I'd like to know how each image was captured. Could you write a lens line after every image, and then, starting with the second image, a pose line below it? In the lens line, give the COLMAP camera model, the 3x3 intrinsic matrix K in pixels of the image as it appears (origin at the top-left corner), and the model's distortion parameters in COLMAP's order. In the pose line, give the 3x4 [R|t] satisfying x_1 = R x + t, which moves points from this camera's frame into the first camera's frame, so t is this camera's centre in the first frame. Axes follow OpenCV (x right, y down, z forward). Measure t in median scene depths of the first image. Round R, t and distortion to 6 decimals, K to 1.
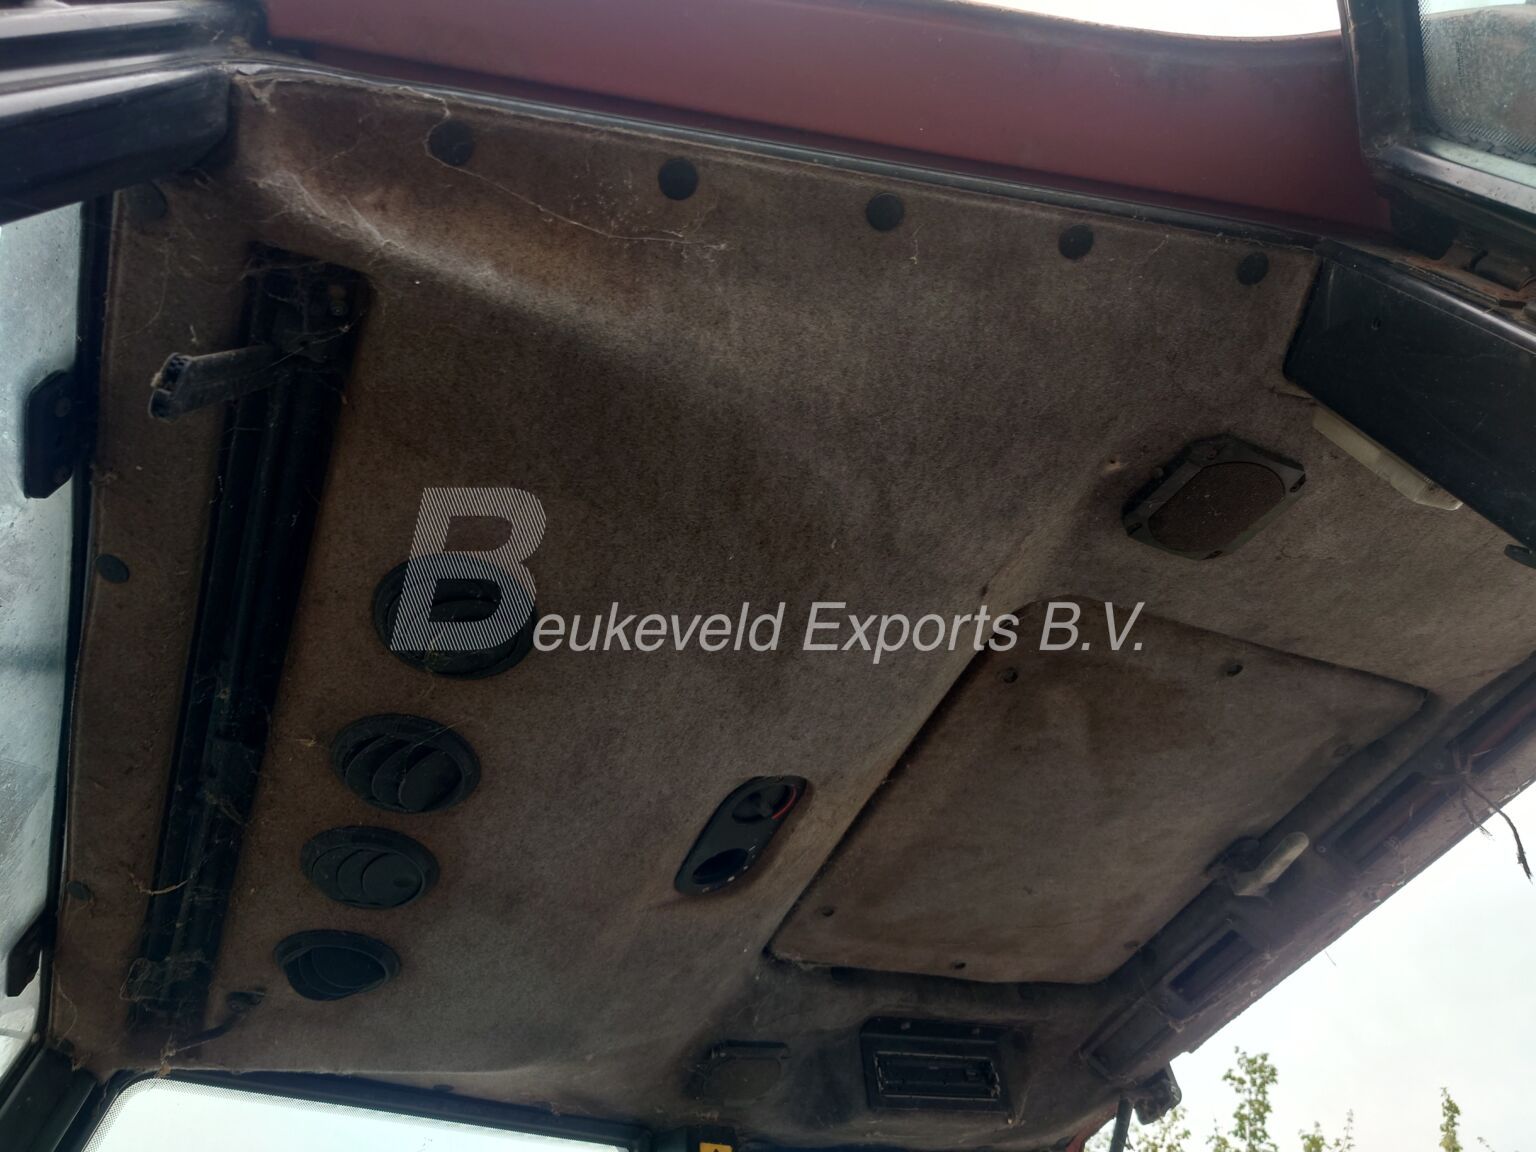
lens RADIAL K [[1155.1, 0, 768.0], [0, 1155.1, 576.0], [0, 0, 1]] dist [-0.003286, 0.007228]
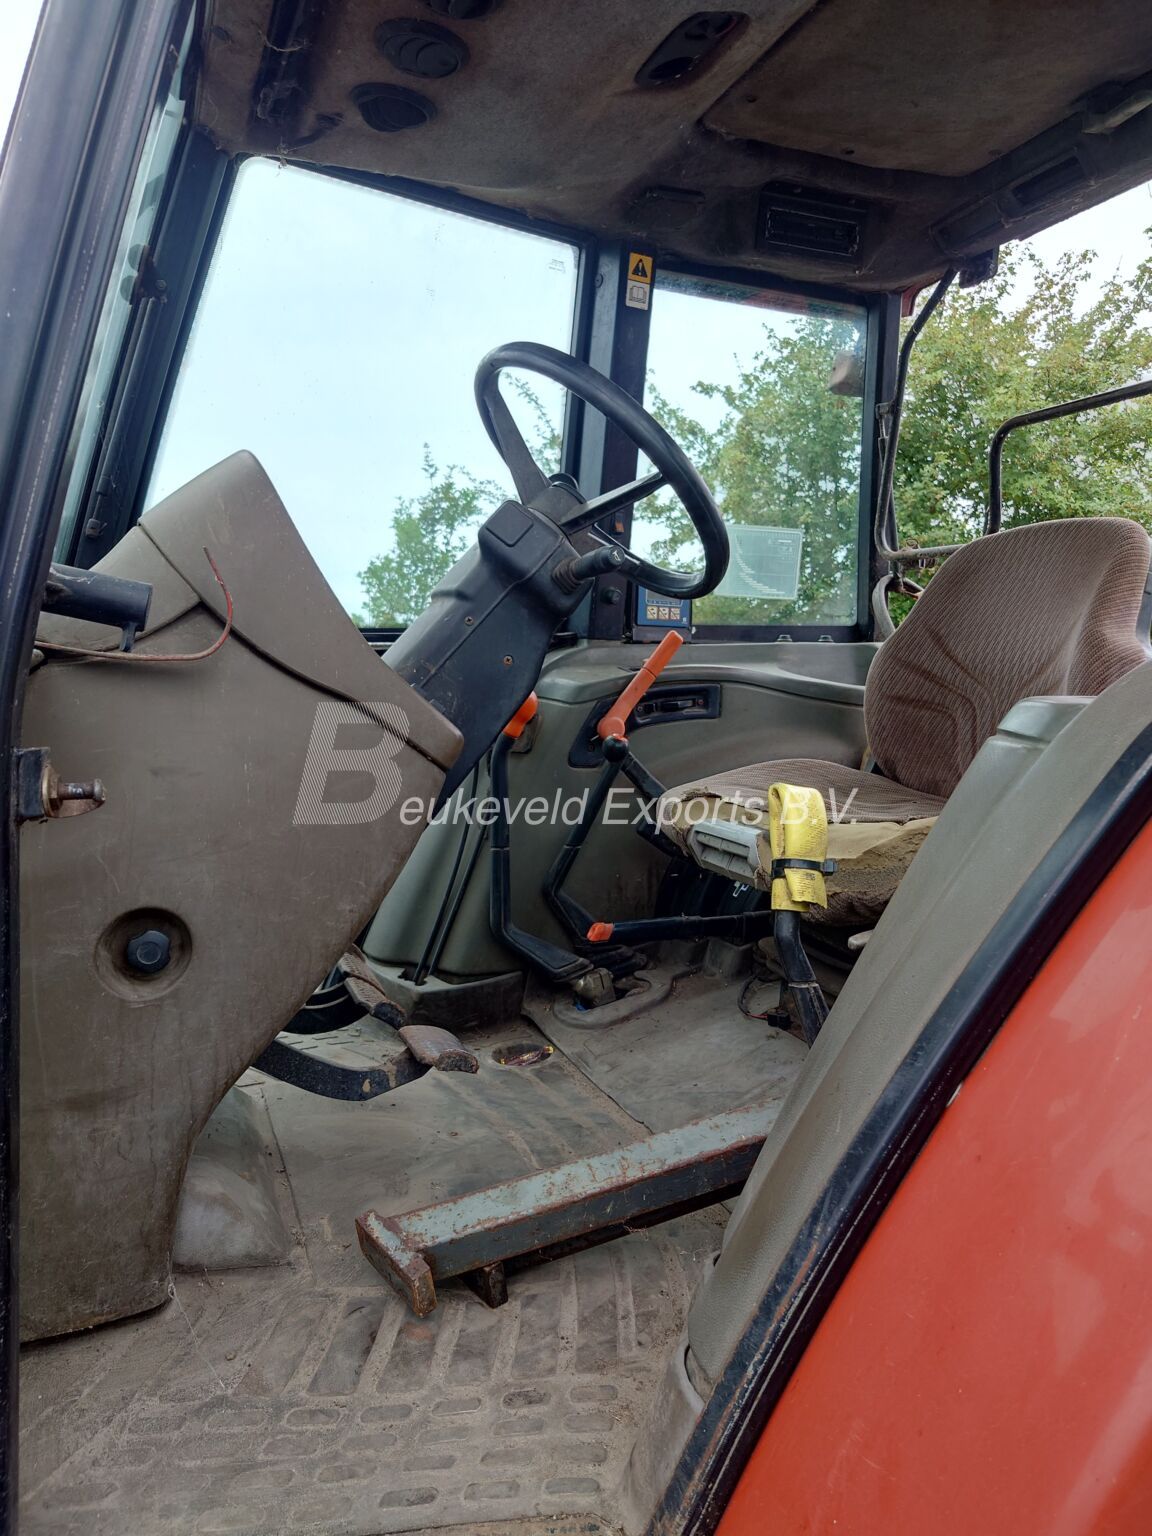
lens RADIAL K [[1155.1, 0, 576.6], [0, 1155.1, 734.1], [0, 0, 1]] dist [-0.003286, 0.007228]
pose [[0.985840, 0.165507, -0.026956, 0.011797], [-0.083847, 0.625741, 0.775511, -0.238905], [0.145220, -0.762270, 0.630758, -0.357406]]
